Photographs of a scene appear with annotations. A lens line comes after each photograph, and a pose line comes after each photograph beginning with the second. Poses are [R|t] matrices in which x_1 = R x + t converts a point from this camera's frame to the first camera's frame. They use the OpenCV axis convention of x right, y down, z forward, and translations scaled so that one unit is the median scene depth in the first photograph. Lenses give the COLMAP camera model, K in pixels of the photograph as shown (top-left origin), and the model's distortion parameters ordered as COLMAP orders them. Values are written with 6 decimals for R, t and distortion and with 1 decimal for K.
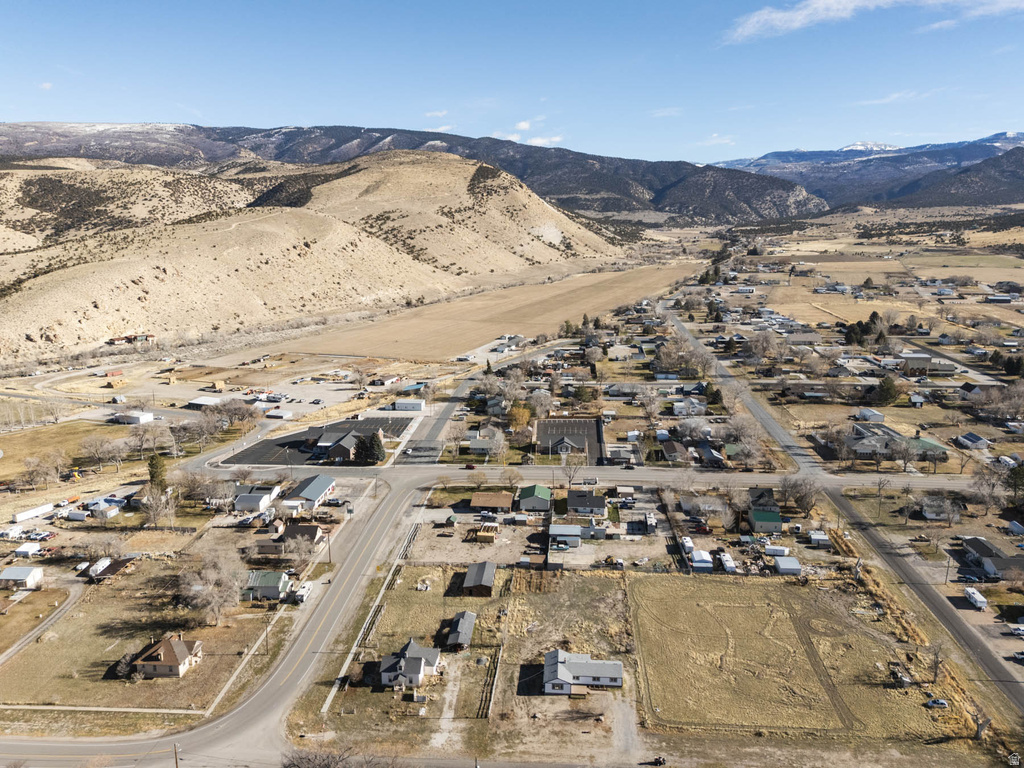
lens RADIAL K [[750.2, 0, 511.0], [0, 750.2, 382.0], [0, 0, 1]] dist [0.084460, -0.079740]
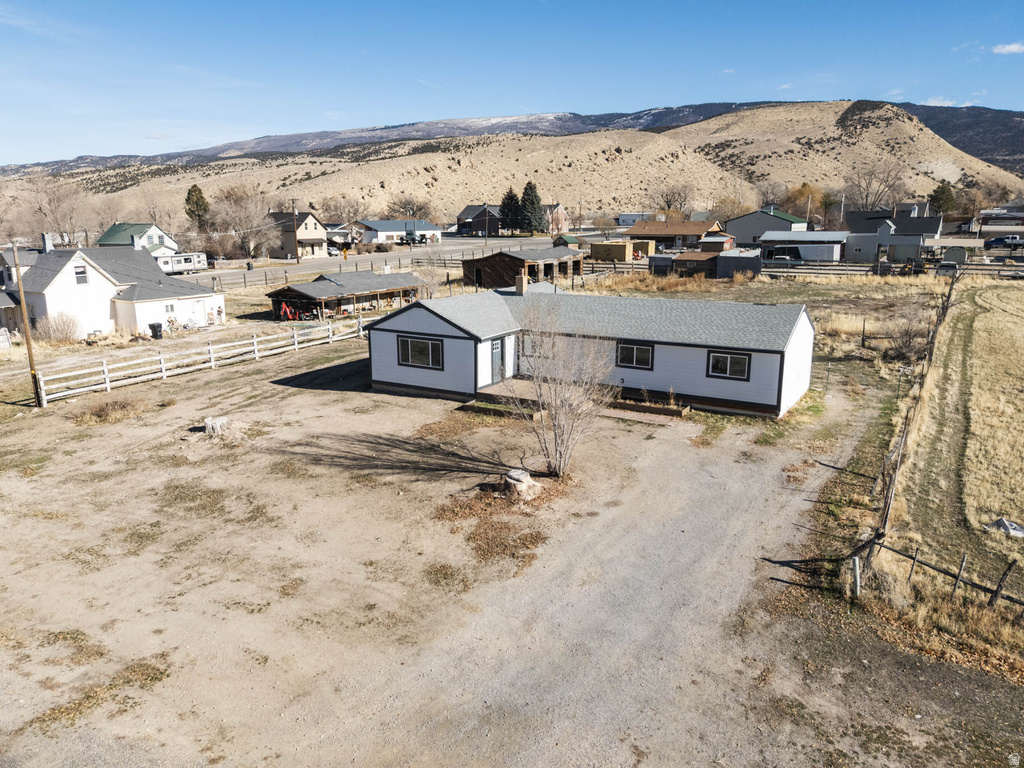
lens RADIAL K [[750.2, 0, 511.0], [0, 750.2, 382.0], [0, 0, 1]] dist [0.084460, -0.079740]
pose [[0.894860, 0.097410, -0.435589, 0.069339], [-0.093084, 0.995166, 0.031319, 0.165519], [0.436534, 0.012520, 0.899601, 0.345047]]
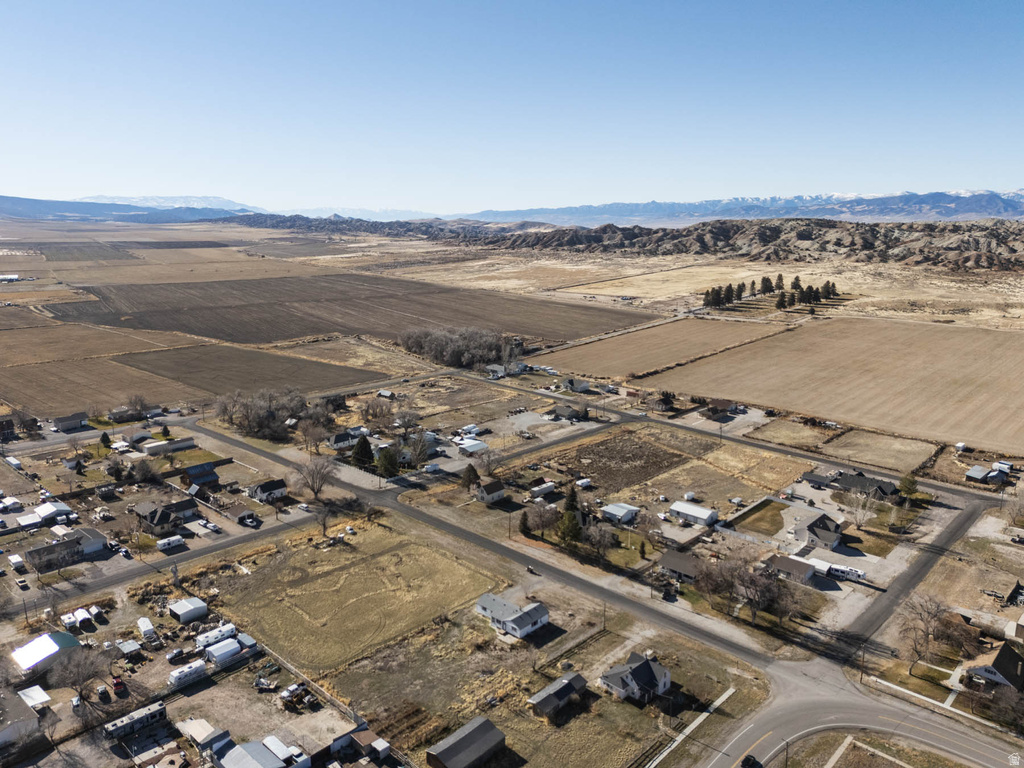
lens RADIAL K [[750.2, 0, 511.0], [0, 750.2, 382.0], [0, 0, 1]] dist [0.084460, -0.079740]
pose [[-0.785462, -0.136391, 0.603694, -0.235033], [0.124934, 0.920395, 0.370493, -0.154332], [-0.606169, 0.366430, -0.705895, 0.715543]]
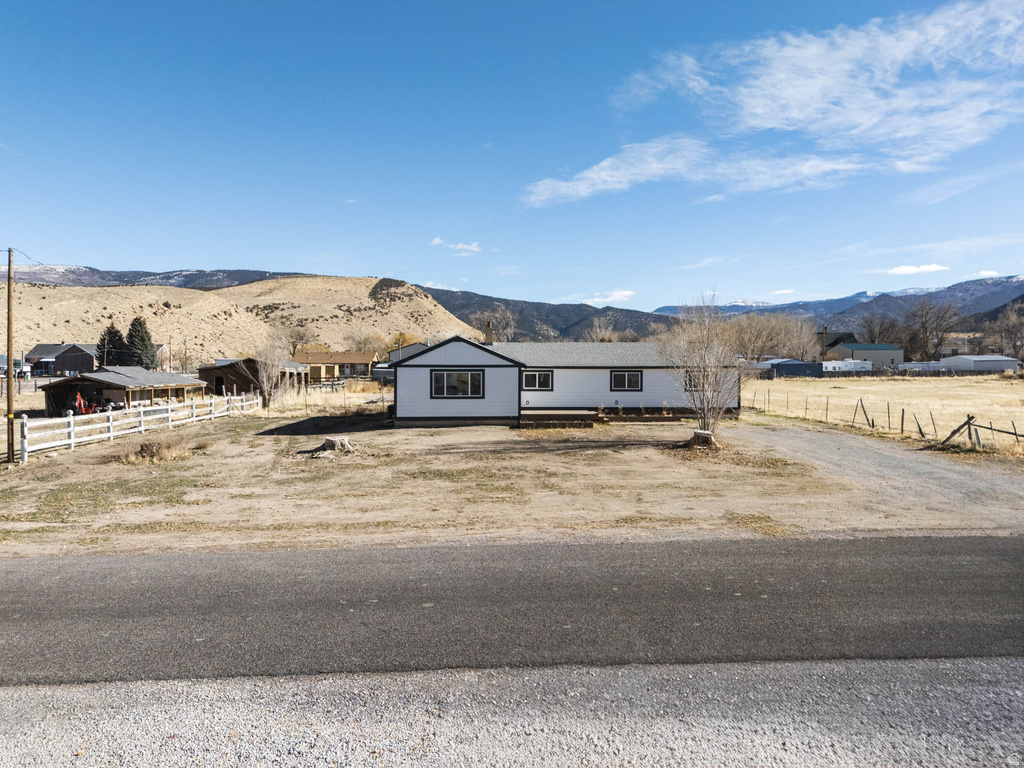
lens RADIAL K [[750.2, 0, 511.0], [0, 750.2, 382.0], [0, 0, 1]] dist [0.084460, -0.079740]
pose [[0.992667, -0.001031, 0.120875, 0.021126], [0.024955, 0.980172, -0.196571, 0.182482], [-0.118275, 0.198146, 0.973010, 0.329212]]
